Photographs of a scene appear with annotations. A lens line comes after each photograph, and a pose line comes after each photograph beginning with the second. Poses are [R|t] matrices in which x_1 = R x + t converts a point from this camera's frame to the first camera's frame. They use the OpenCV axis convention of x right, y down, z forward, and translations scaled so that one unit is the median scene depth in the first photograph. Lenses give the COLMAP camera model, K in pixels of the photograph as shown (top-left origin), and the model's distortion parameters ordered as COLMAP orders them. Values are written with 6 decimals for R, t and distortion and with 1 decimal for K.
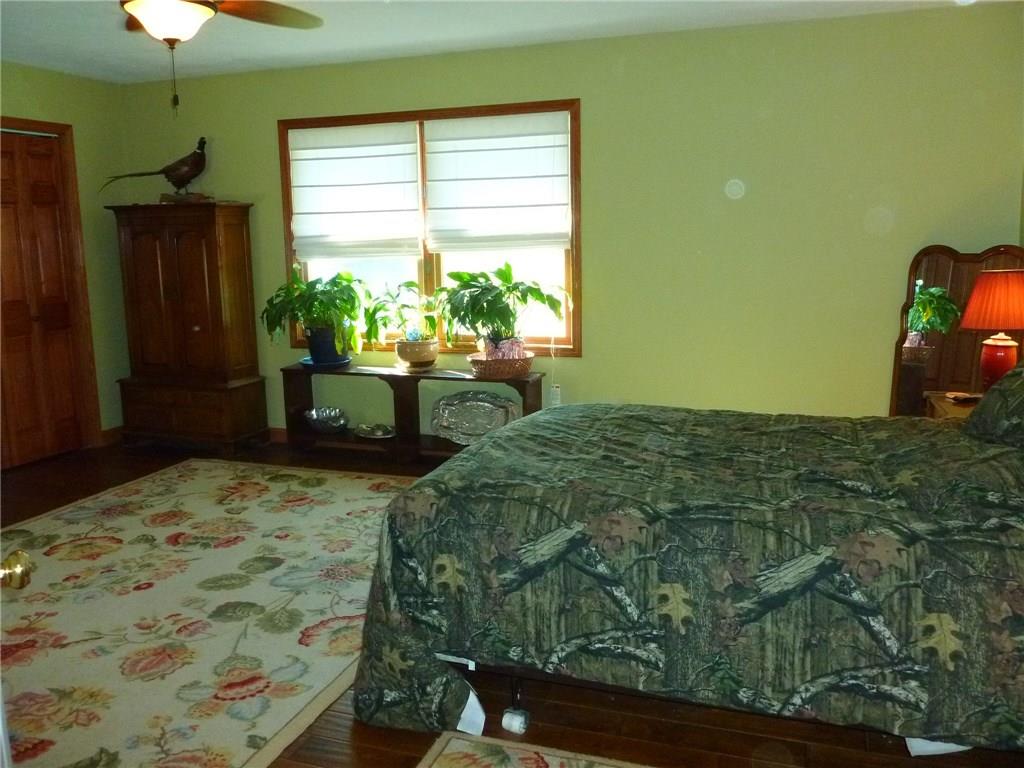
lens RADIAL K [[877.3, 0, 512.8], [0, 877.3, 388.3], [0, 0, 1]] dist [-0.018875, 0.008036]
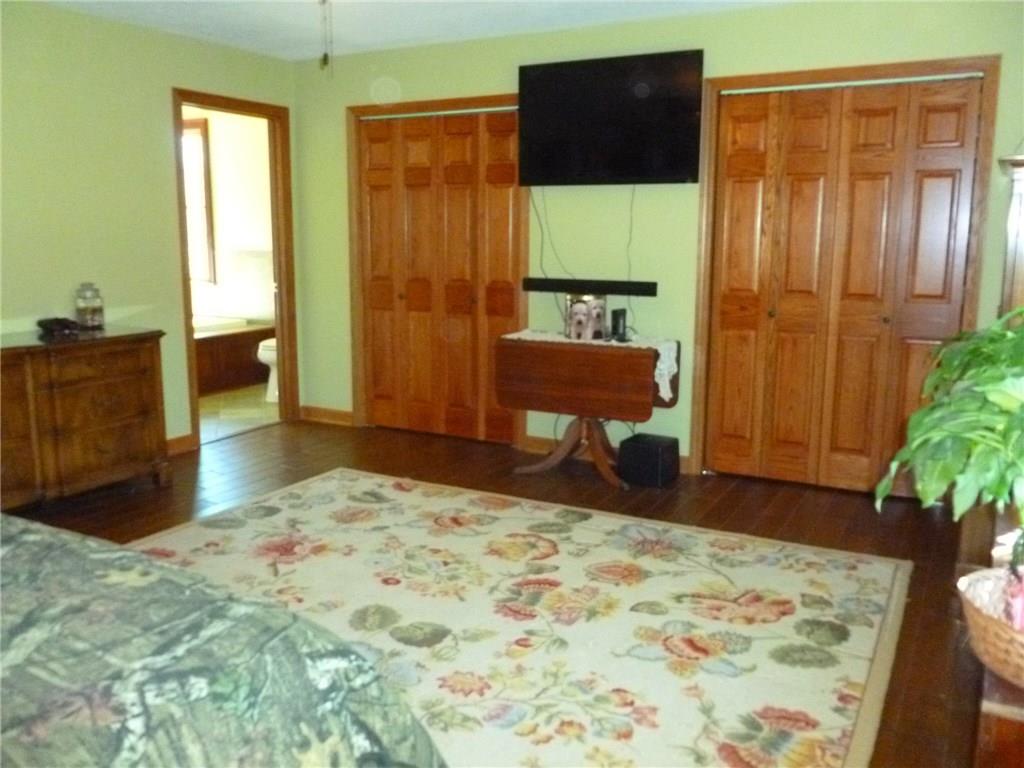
lens RADIAL K [[877.3, 0, 512.3], [0, 877.3, 381.6], [0, 0, 1]] dist [-0.018875, 0.008036]
pose [[-0.183772, 0.177610, -0.966790, 0.359477], [-0.167854, 0.963424, 0.208898, -0.167960], [0.968531, 0.200669, -0.147238, 1.000552]]
